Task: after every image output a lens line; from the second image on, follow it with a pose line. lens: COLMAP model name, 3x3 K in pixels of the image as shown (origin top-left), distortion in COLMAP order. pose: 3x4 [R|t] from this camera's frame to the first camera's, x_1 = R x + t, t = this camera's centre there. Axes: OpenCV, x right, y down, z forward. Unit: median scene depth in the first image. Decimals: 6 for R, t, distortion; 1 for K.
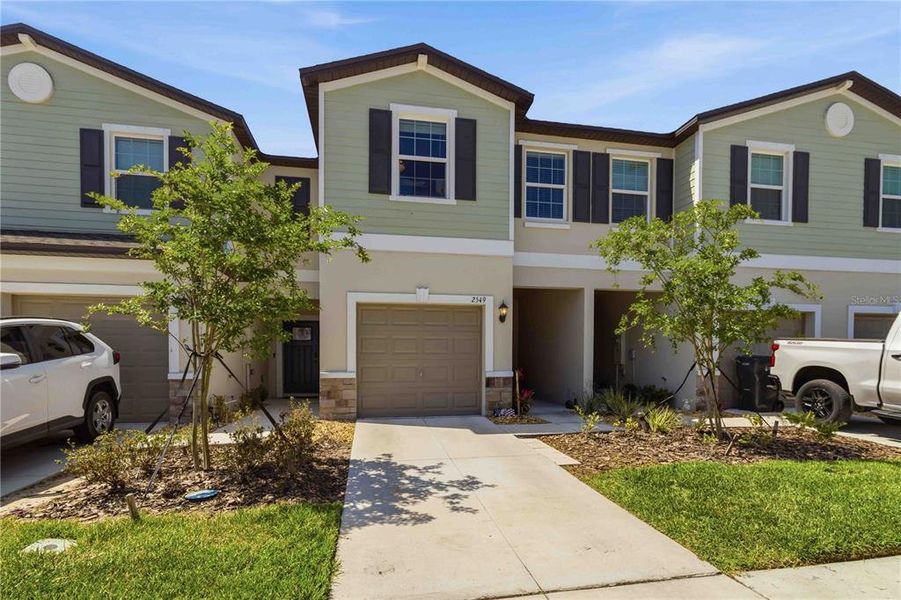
lens RADIAL K [[428.8, 0, 455.3], [0, 428.8, 290.6], [0, 0, 1]] dist [0.000970, 0.000217]
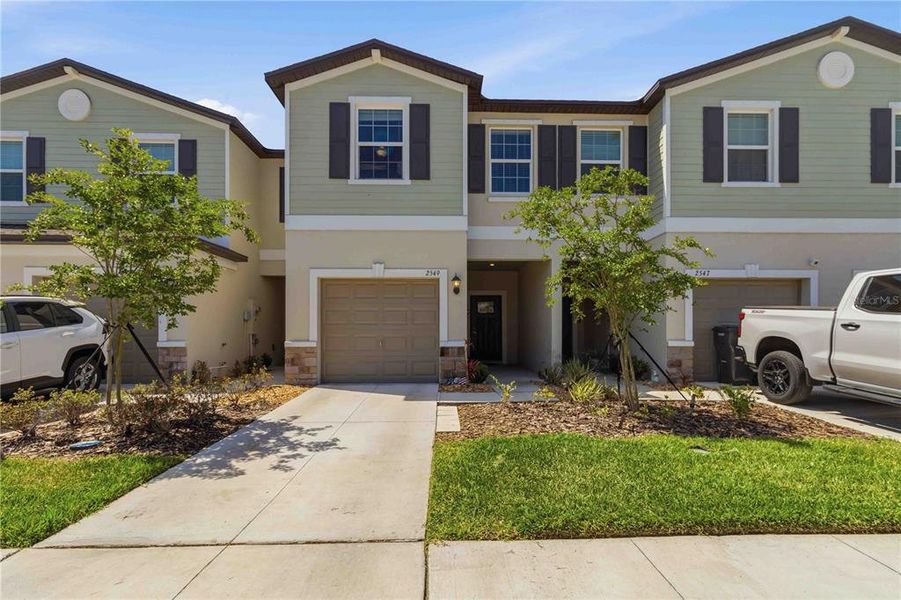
lens RADIAL K [[406.7, 0, 450.5], [0, 406.7, 257.0], [0, 0, 1]] dist [0.002107, 0.000631]
pose [[0.988051, -0.028233, -0.151521, 0.246822], [0.025006, 0.999419, -0.023159, 0.005961], [0.152087, 0.019093, 0.988183, 0.016540]]
